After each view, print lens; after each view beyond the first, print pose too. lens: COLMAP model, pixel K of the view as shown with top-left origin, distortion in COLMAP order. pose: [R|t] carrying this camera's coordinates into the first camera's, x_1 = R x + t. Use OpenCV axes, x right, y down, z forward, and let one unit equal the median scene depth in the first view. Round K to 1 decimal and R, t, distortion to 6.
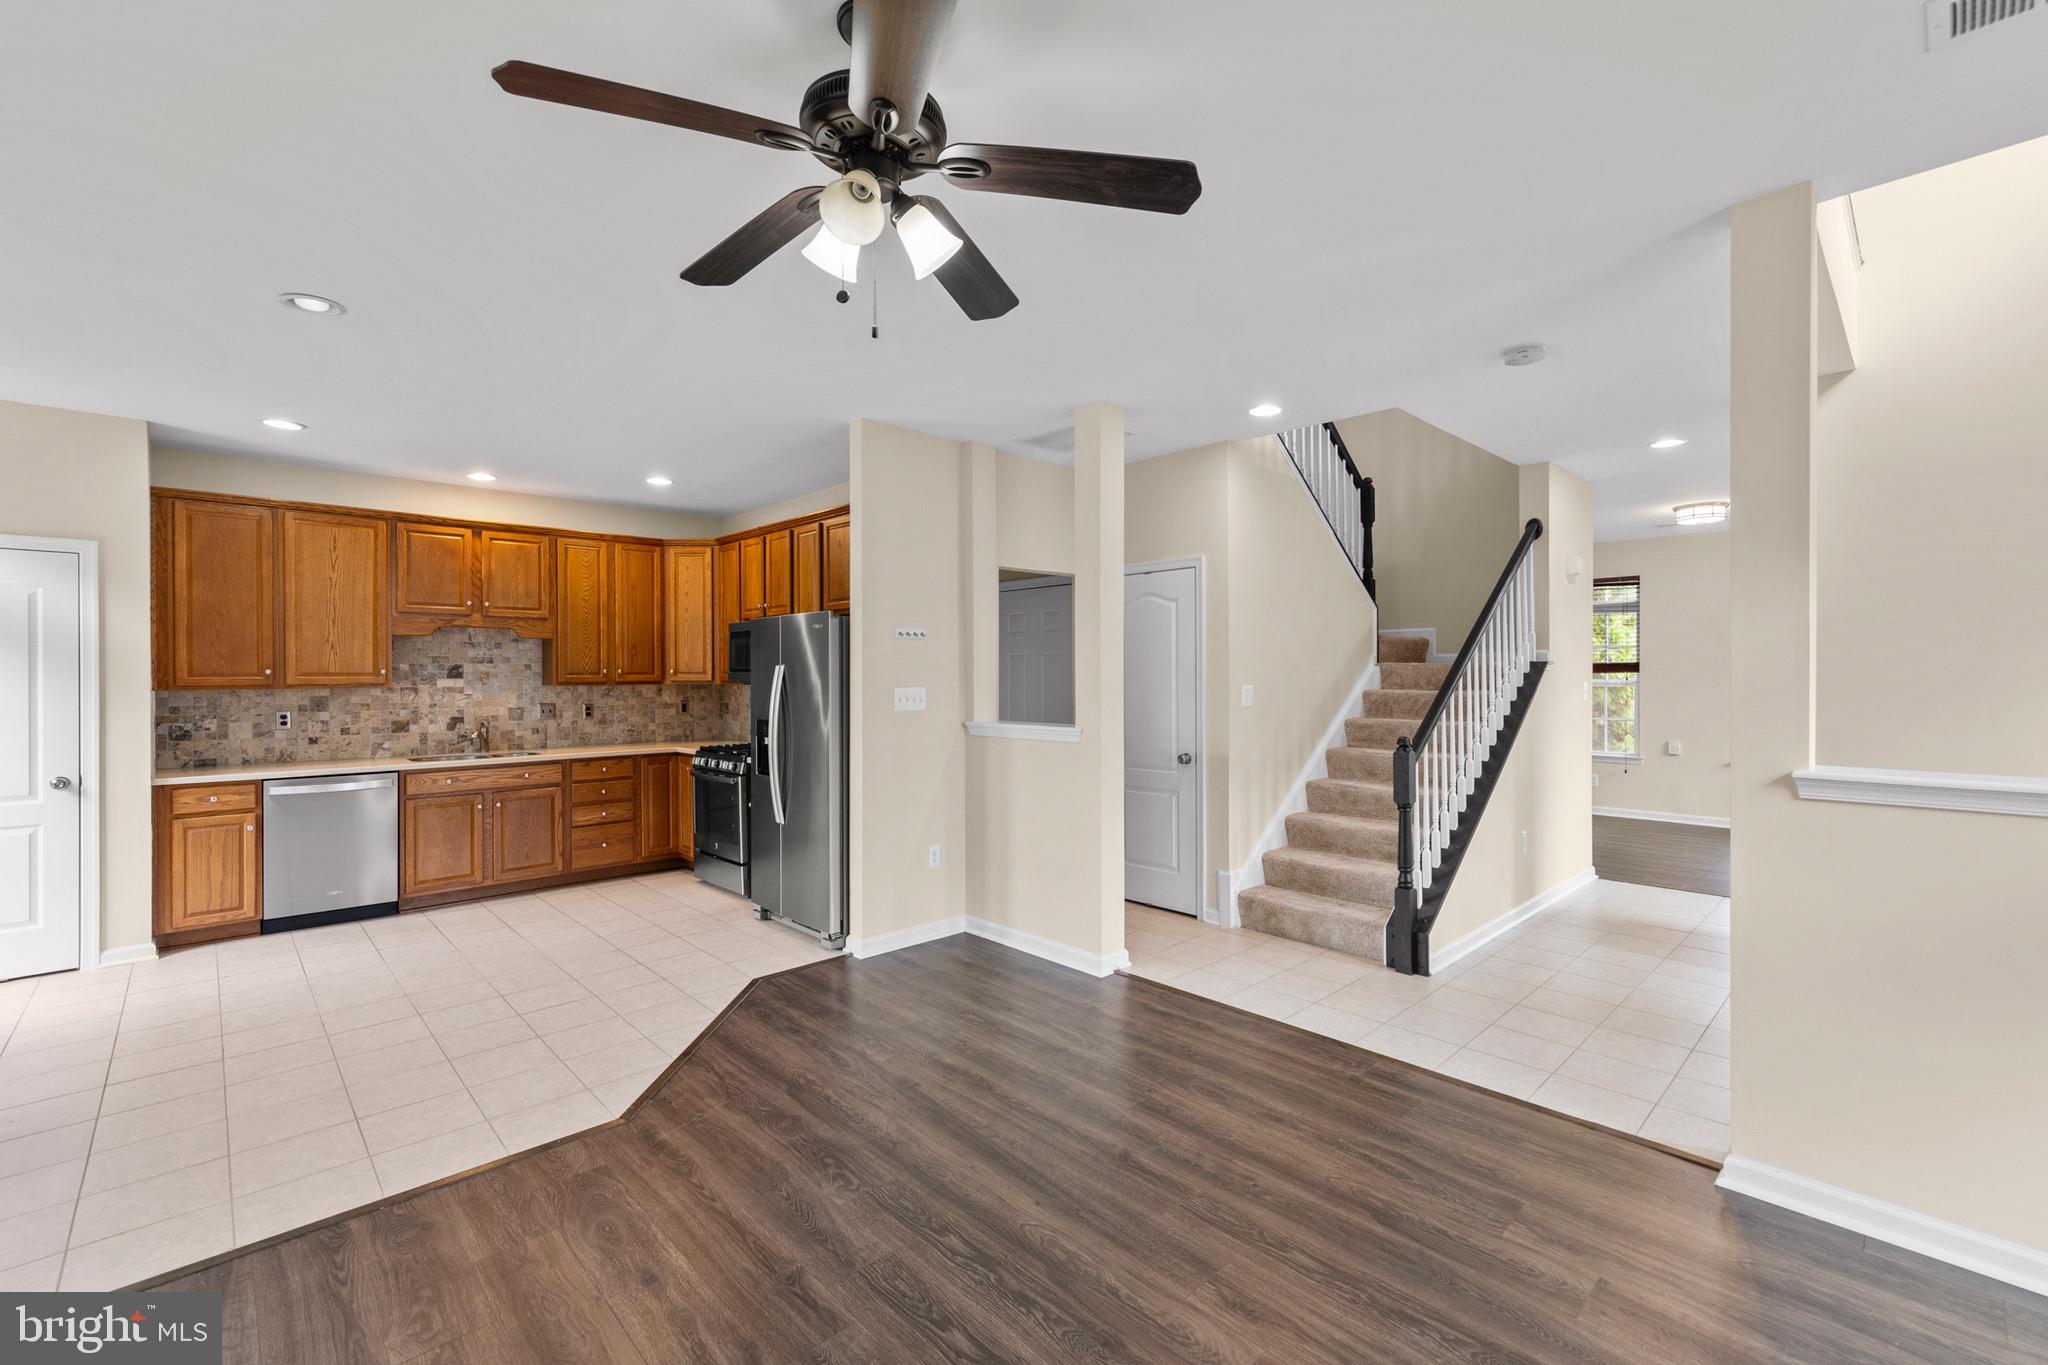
lens RADIAL K [[864.9, 0, 1021.9], [0, 864.9, 677.1], [0, 0, 1]] dist [0.004174, 0.000362]
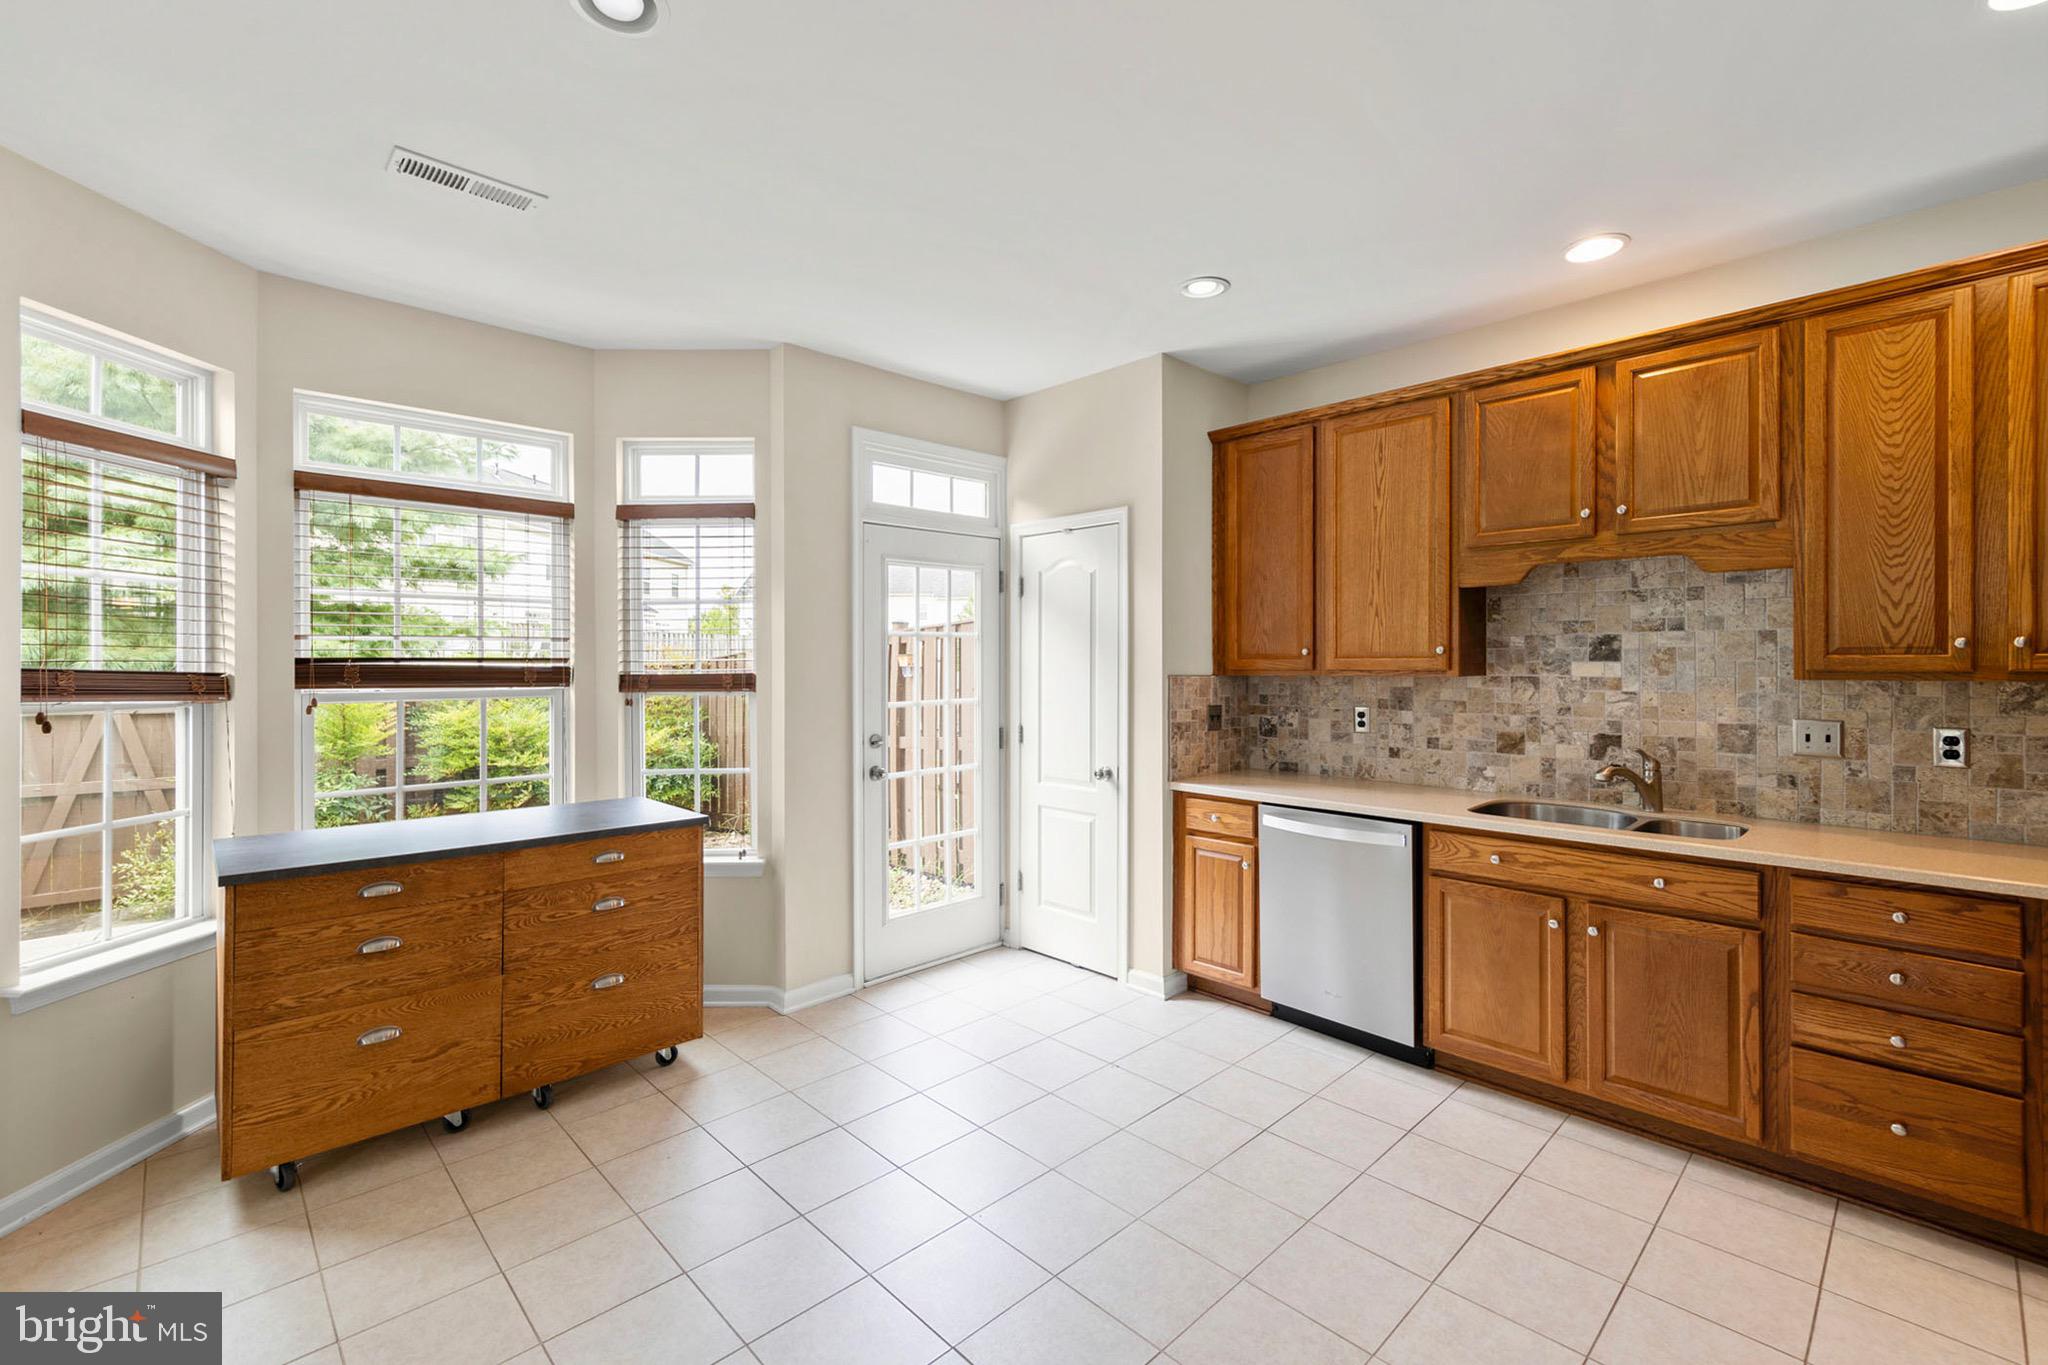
lens RADIAL K [[874.5, 0, 996.2], [0, 874.5, 663.0], [0, 0, 1]] dist [0.004140, 0.000010]
pose [[0.007135, 0.005475, -0.999960, -0.135382], [0.001098, 0.999984, 0.005483, -0.000875], [0.999974, -0.001137, 0.007129, 0.688101]]
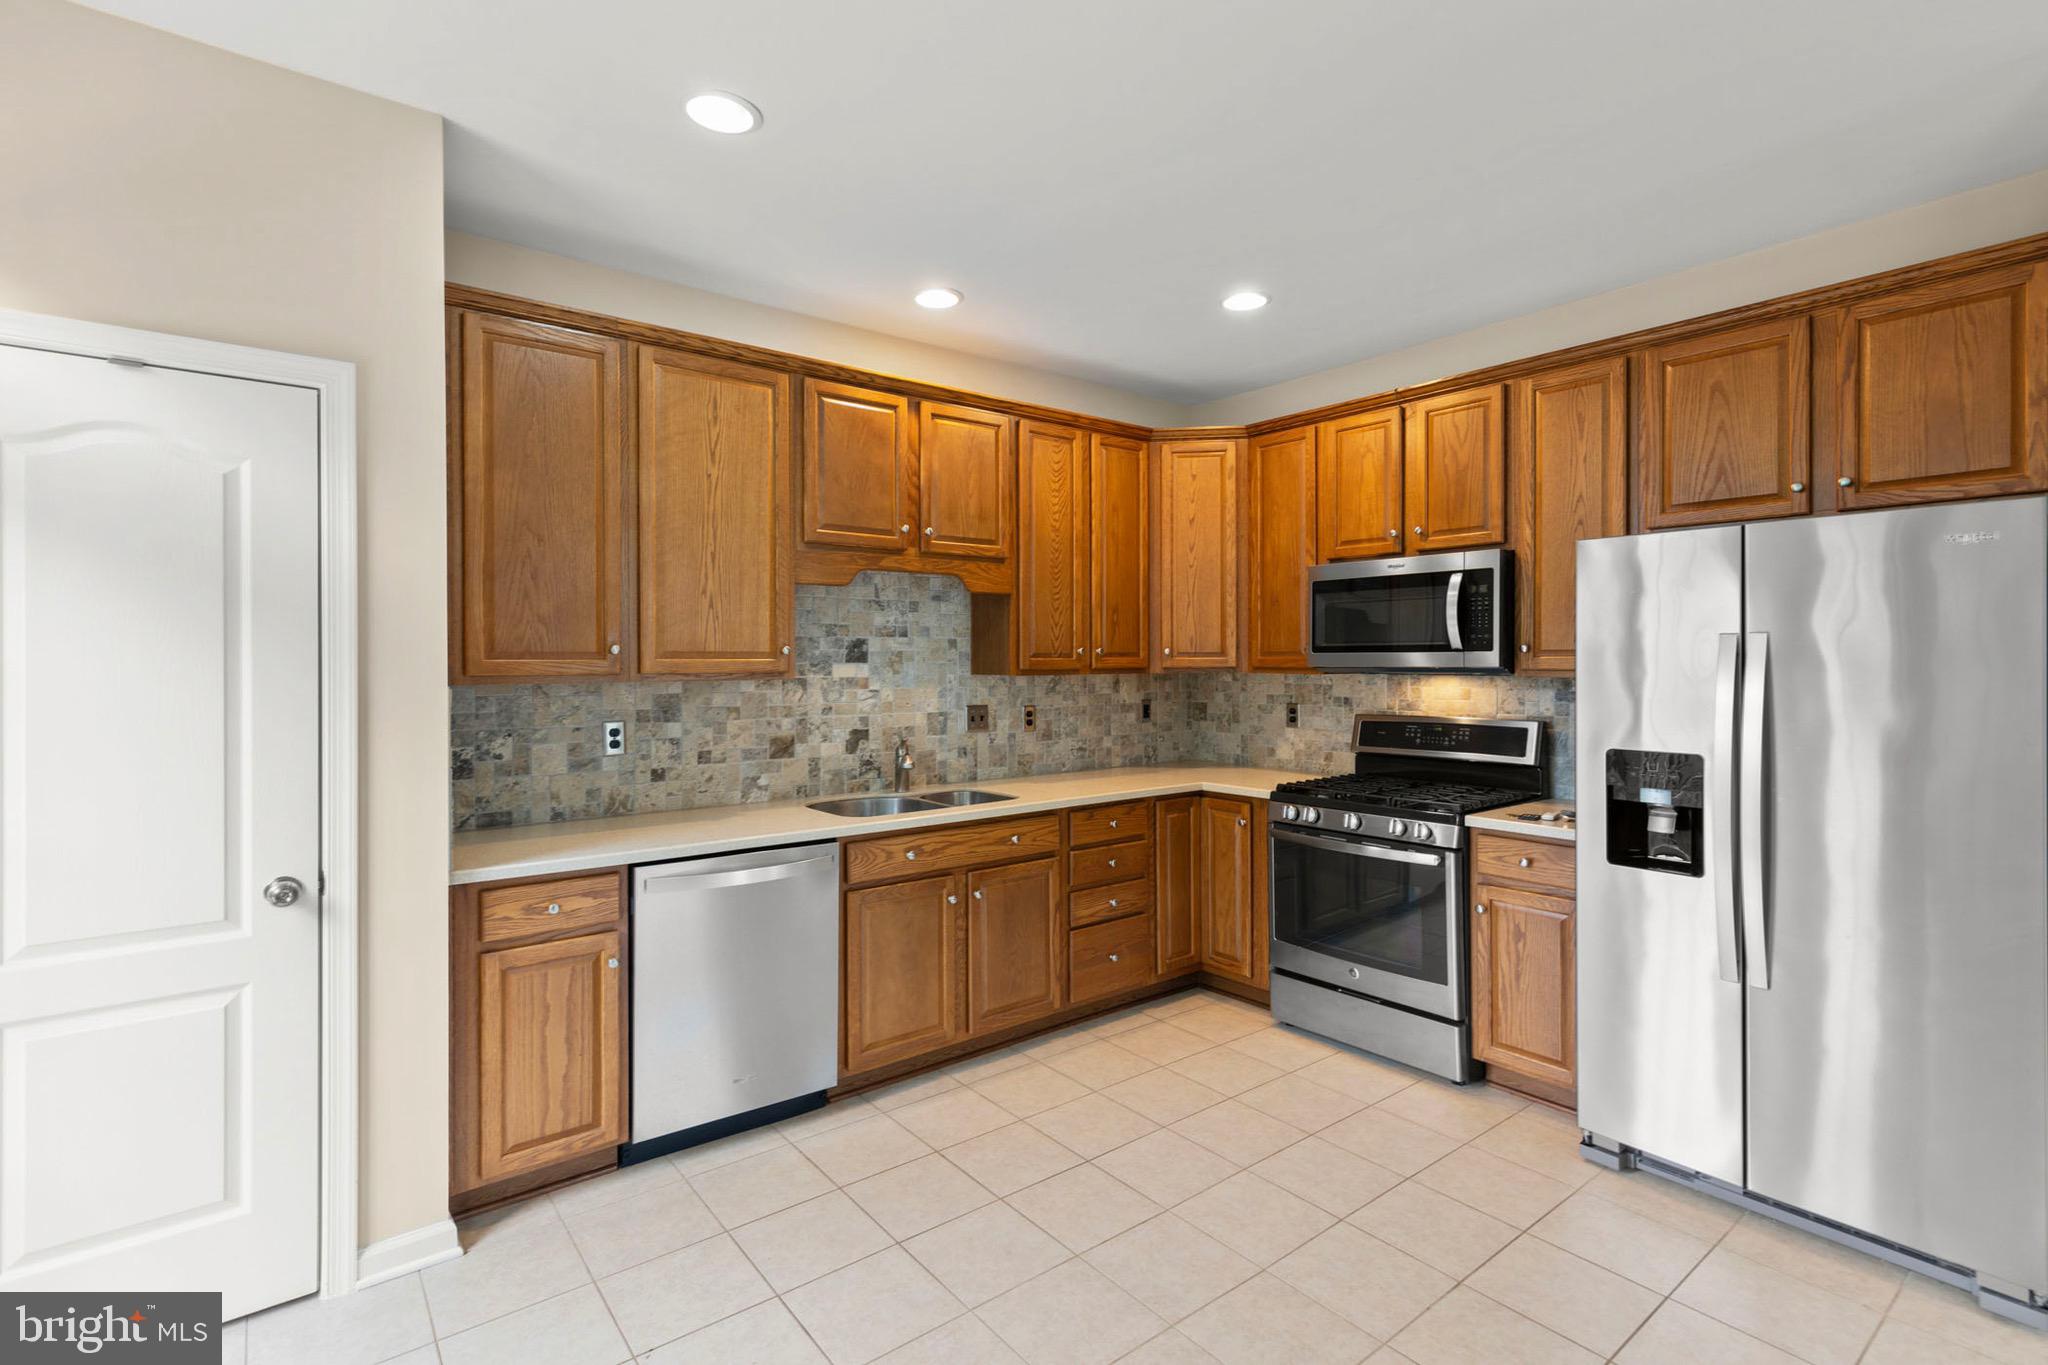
lens RADIAL K [[947.2, 0, 1057.4], [0, 947.2, 662.5], [0, 0, 1]] dist [0.005055, -0.000191]
pose [[0.997428, 0.001226, -0.071661, -0.523422], [-0.001239, 0.999999, -0.000136, 0.001447], [0.071661, 0.000225, 0.997429, 0.418230]]
